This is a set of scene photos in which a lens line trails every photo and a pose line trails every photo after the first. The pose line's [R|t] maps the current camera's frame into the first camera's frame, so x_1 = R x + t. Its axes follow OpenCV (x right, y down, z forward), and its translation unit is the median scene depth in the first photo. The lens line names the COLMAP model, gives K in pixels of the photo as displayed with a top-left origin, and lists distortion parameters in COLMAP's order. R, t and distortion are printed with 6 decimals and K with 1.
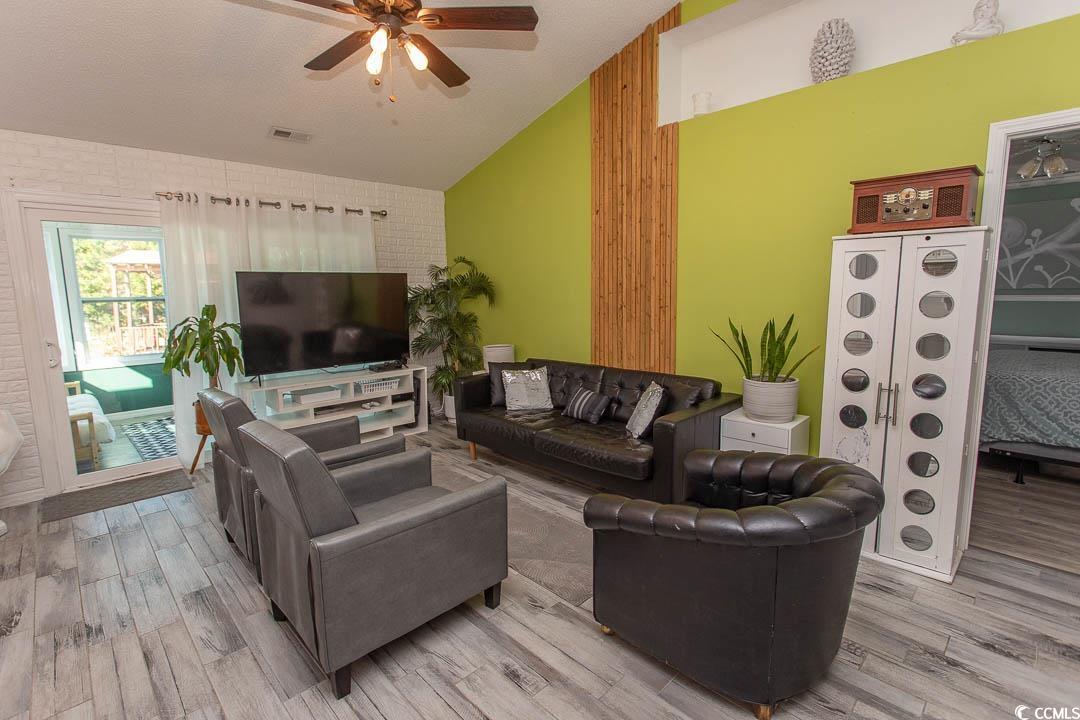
lens RADIAL K [[509.3, 0, 535.4], [0, 509.3, 355.3], [0, 0, 1]] dist [0.002111, 0.001485]
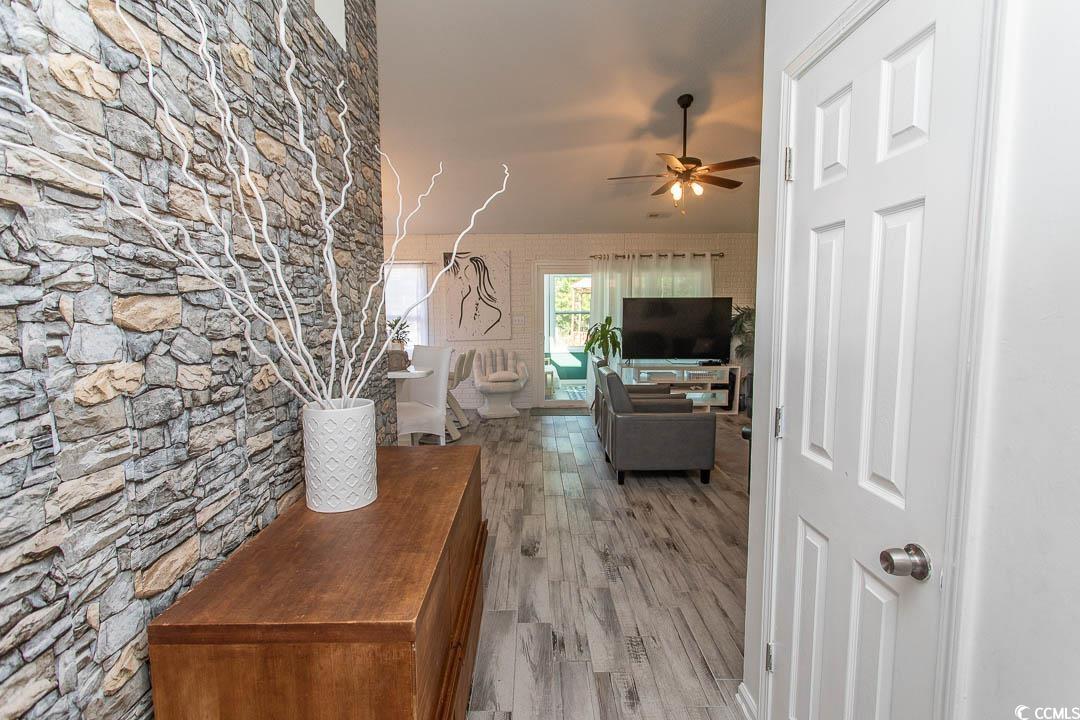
lens RADIAL K [[509.3, 0, 538.3], [0, 509.3, 357.3], [0, 0, 1]] dist [0.002111, 0.001485]
pose [[0.725087, 0.077735, -0.684256, 0.398949], [-0.097063, 0.995226, 0.010209, 0.046936], [0.681783, 0.059013, 0.729170, -0.438789]]
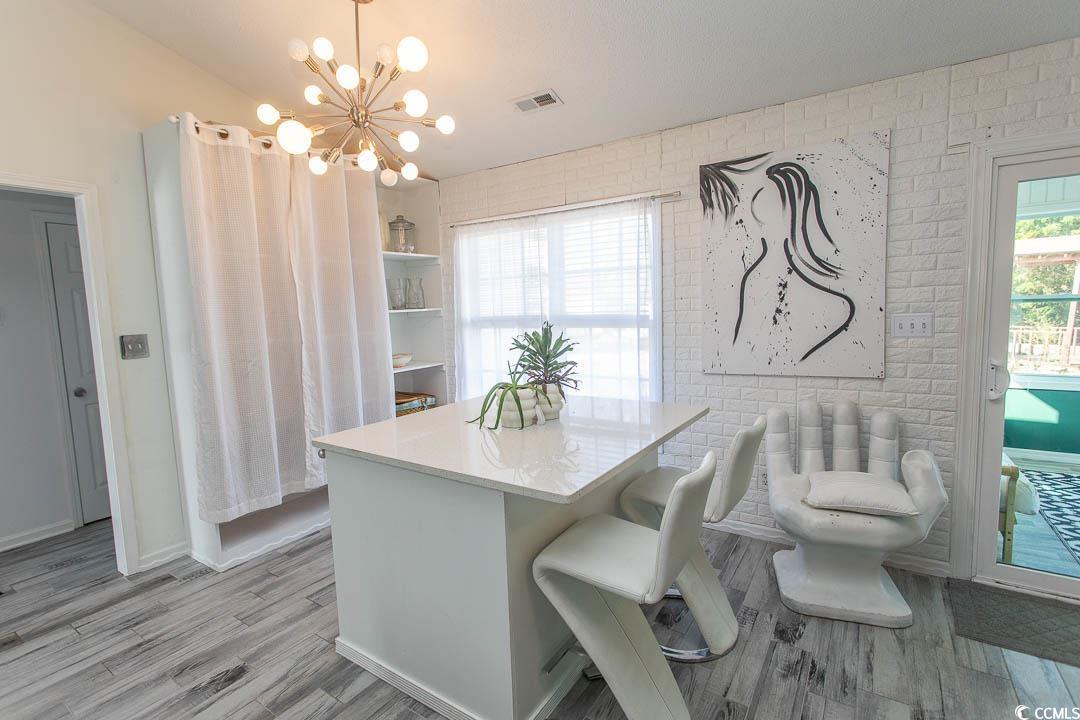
lens RADIAL K [[509.3, 0, 539.6], [0, 509.3, 355.8], [0, 0, 1]] dist [0.002111, 0.001485]
pose [[0.220811, 0.105130, -0.969634, -0.375543], [-0.100493, 0.991335, 0.084598, -0.028066], [0.970126, 0.078762, 0.229462, 0.226607]]
